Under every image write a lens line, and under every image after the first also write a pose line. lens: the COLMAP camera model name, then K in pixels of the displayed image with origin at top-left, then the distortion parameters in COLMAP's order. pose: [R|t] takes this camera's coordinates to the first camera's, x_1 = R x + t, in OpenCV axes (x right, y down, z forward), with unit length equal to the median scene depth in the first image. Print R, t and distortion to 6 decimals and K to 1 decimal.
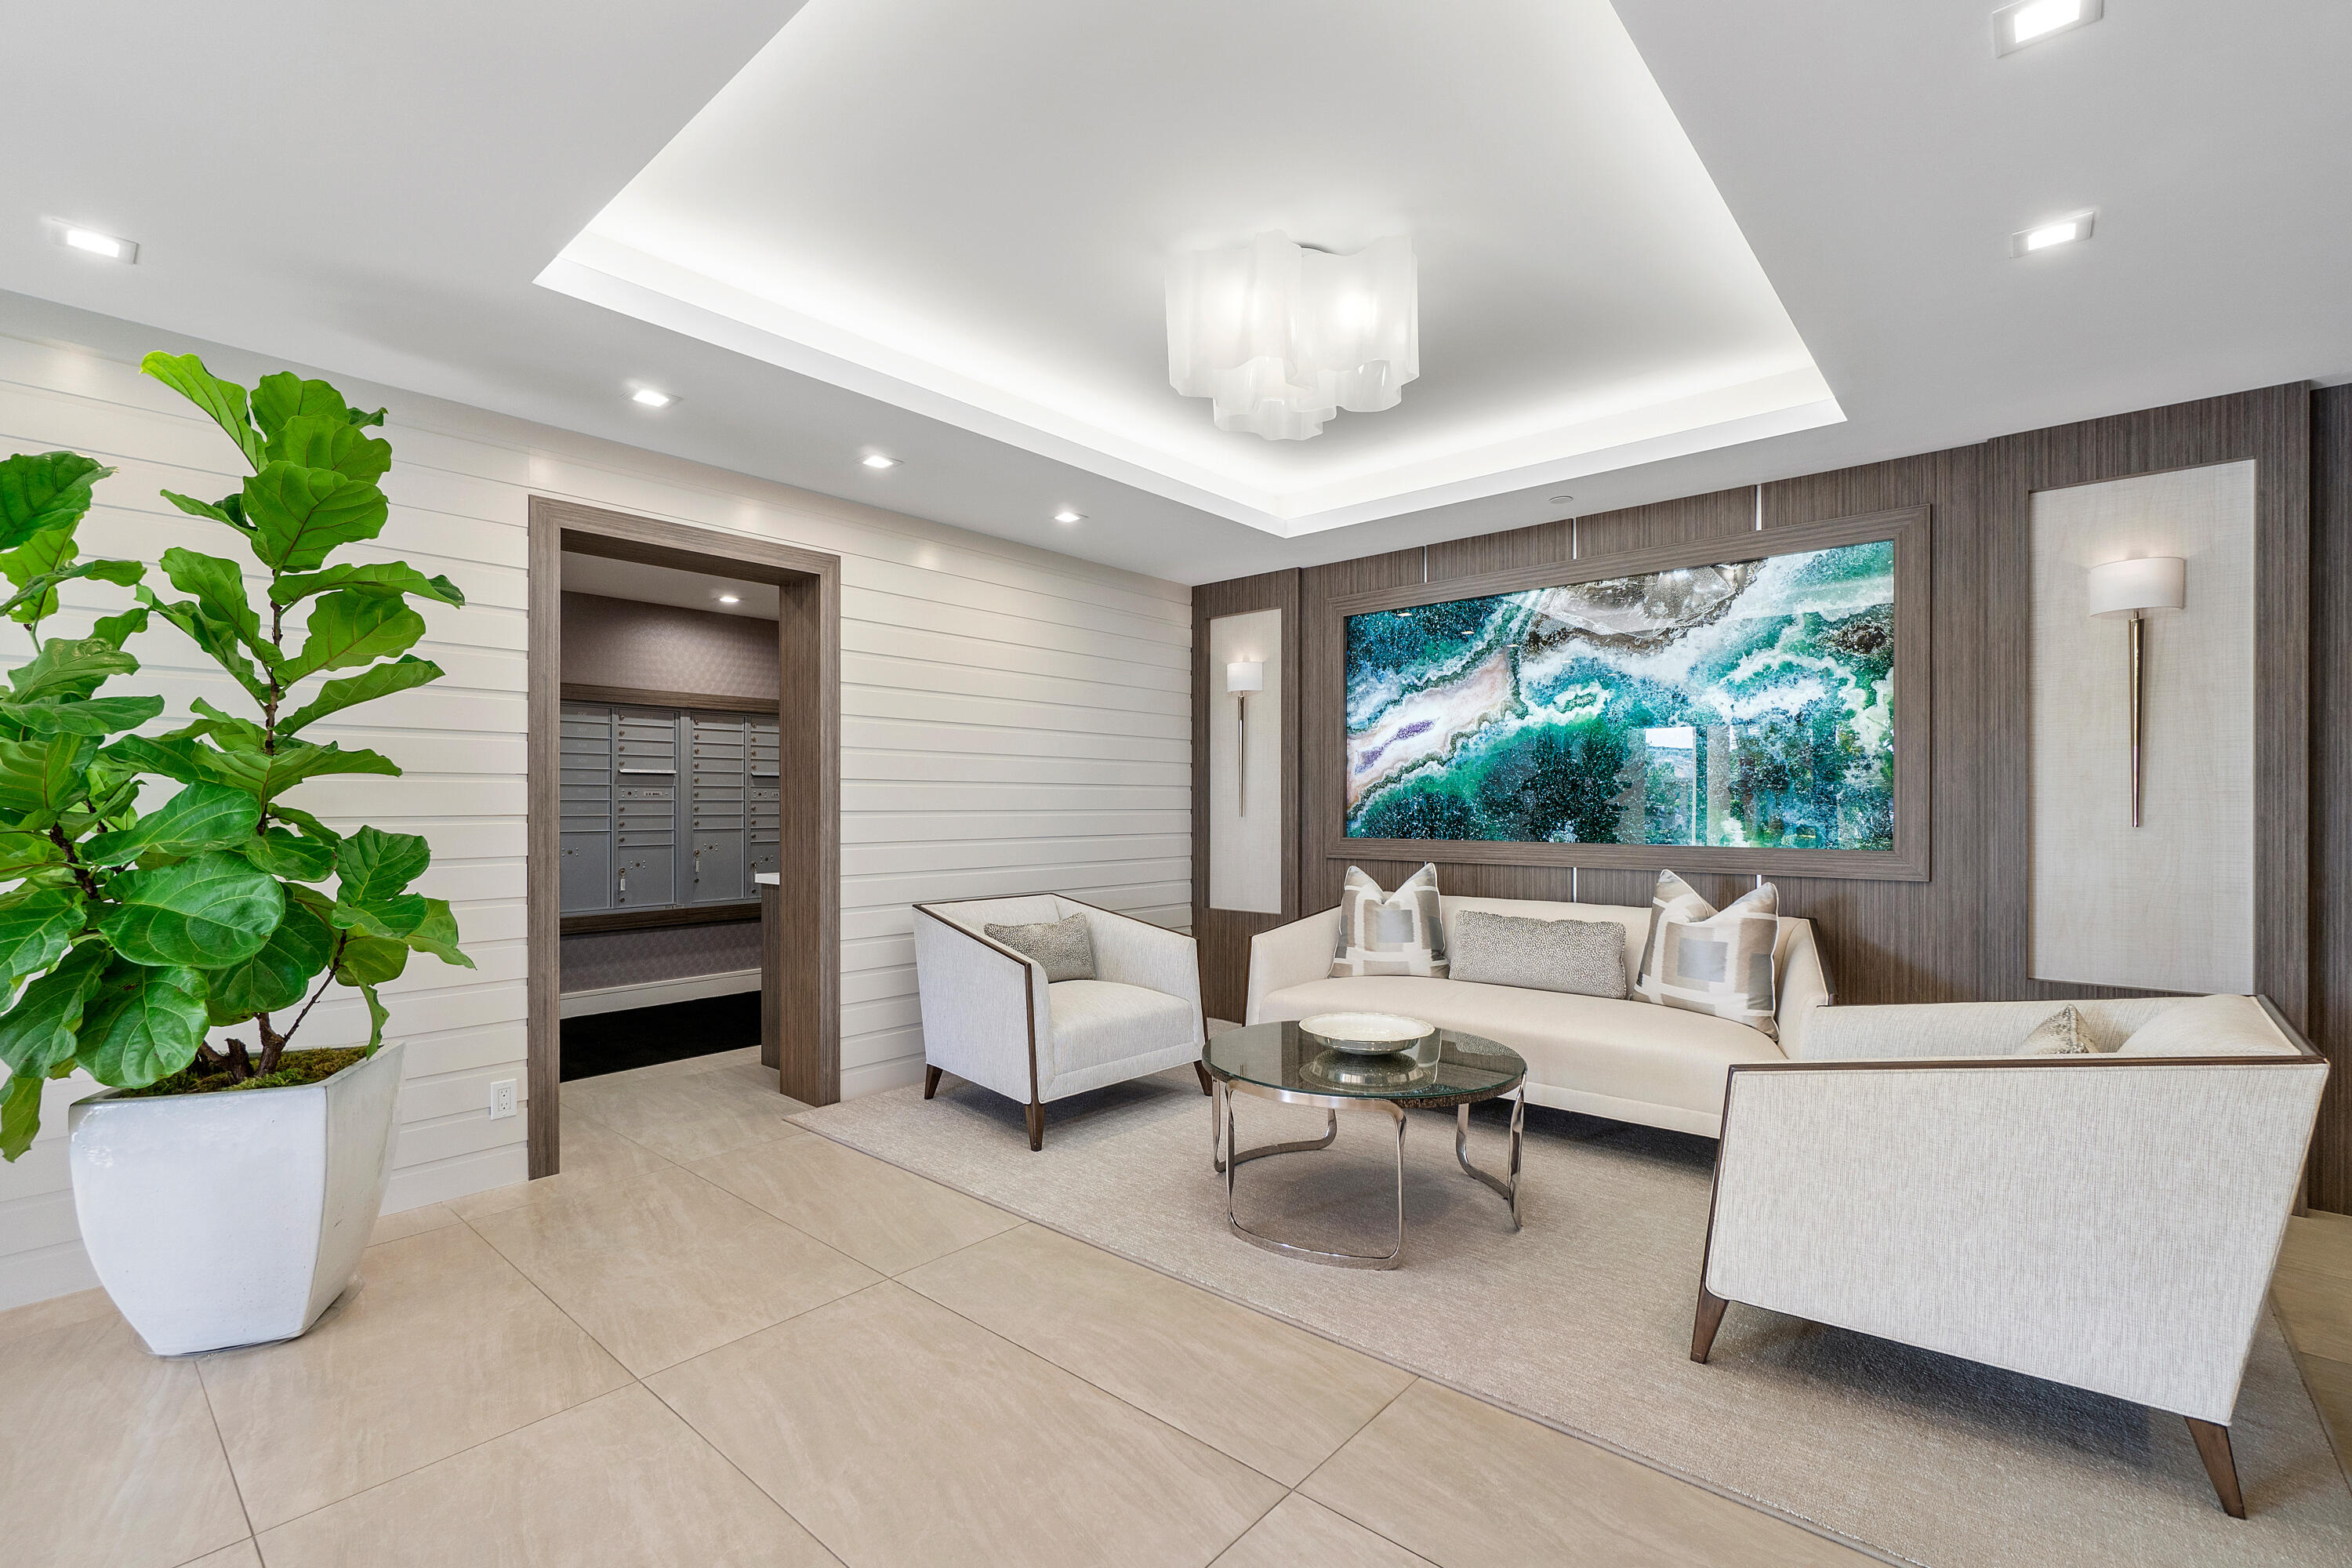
lens RADIAL K [[1030.7, 0, 1128.1], [0, 1030.7, 819.0], [0, 0, 1]] dist [-0.014929, -0.000249]
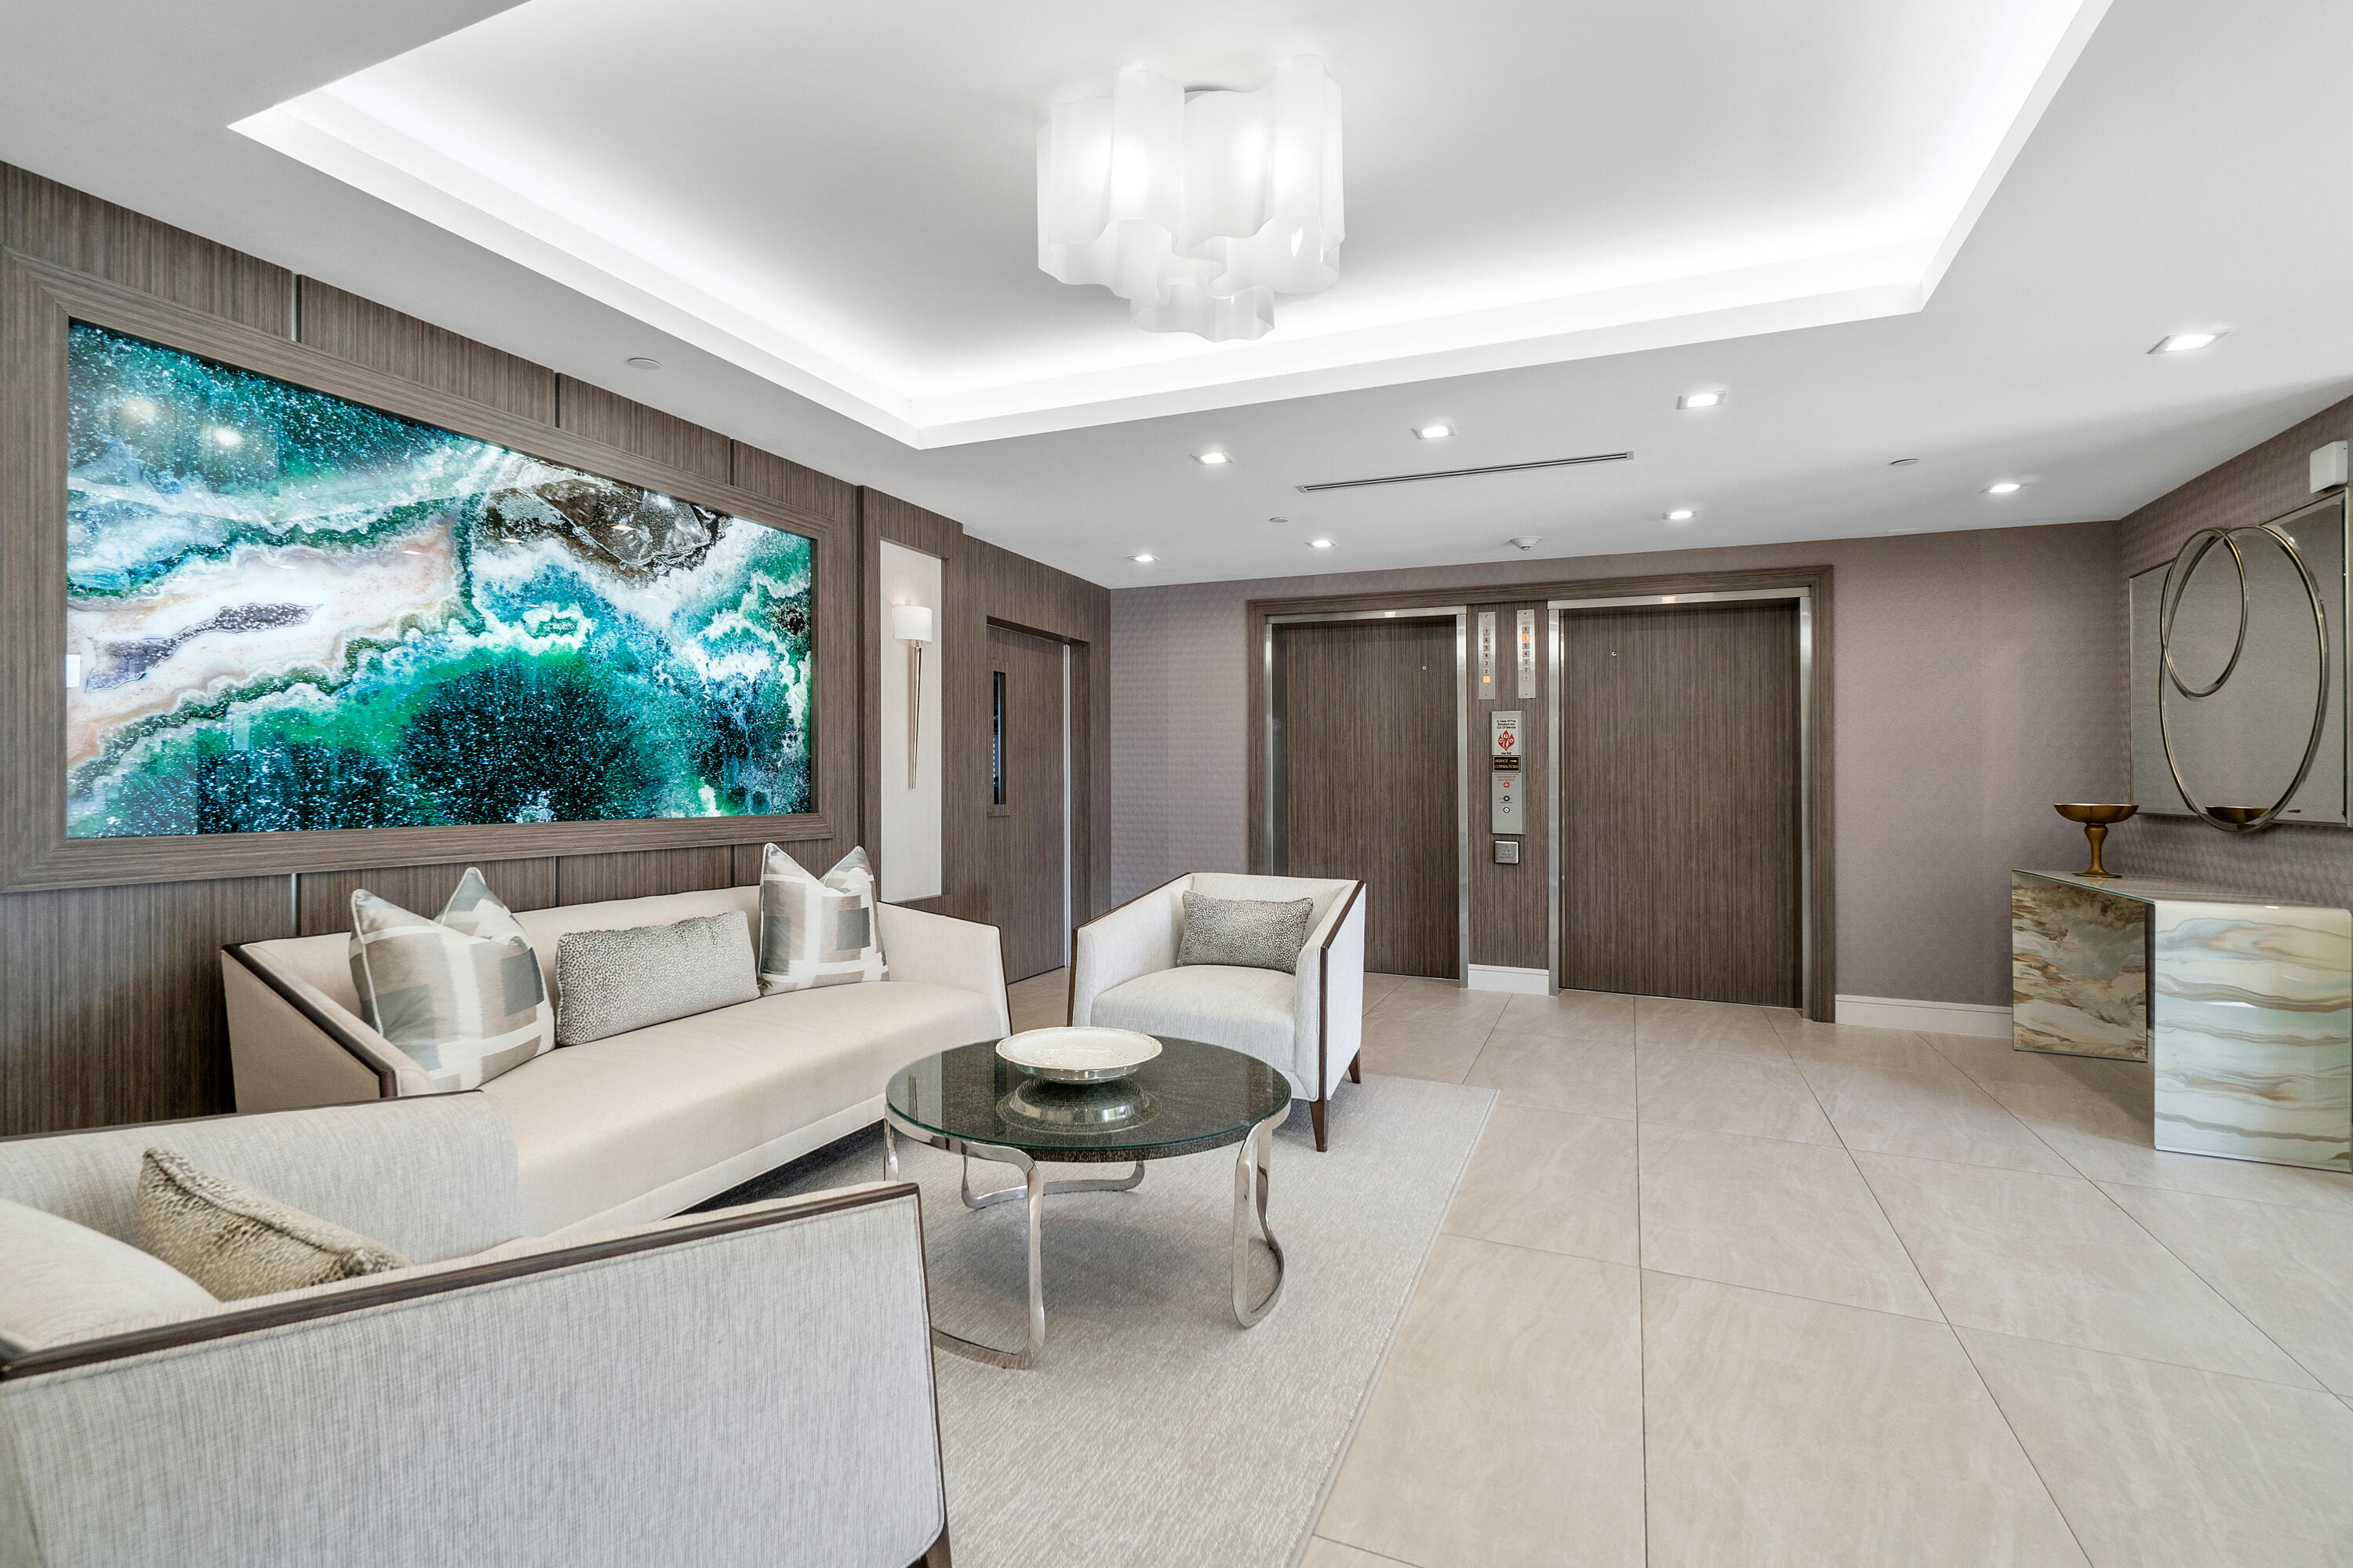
lens RADIAL K [[1031.2, 0, 1176.3], [0, 1031.2, 774.7], [0, 0, 1]] dist [-0.014929, -0.000249]
pose [[-0.319688, 0.004320, 0.947513, -0.381704], [0.005245, 0.999982, -0.002789, -0.005480], [-0.947508, 0.004078, -0.319705, 0.811466]]
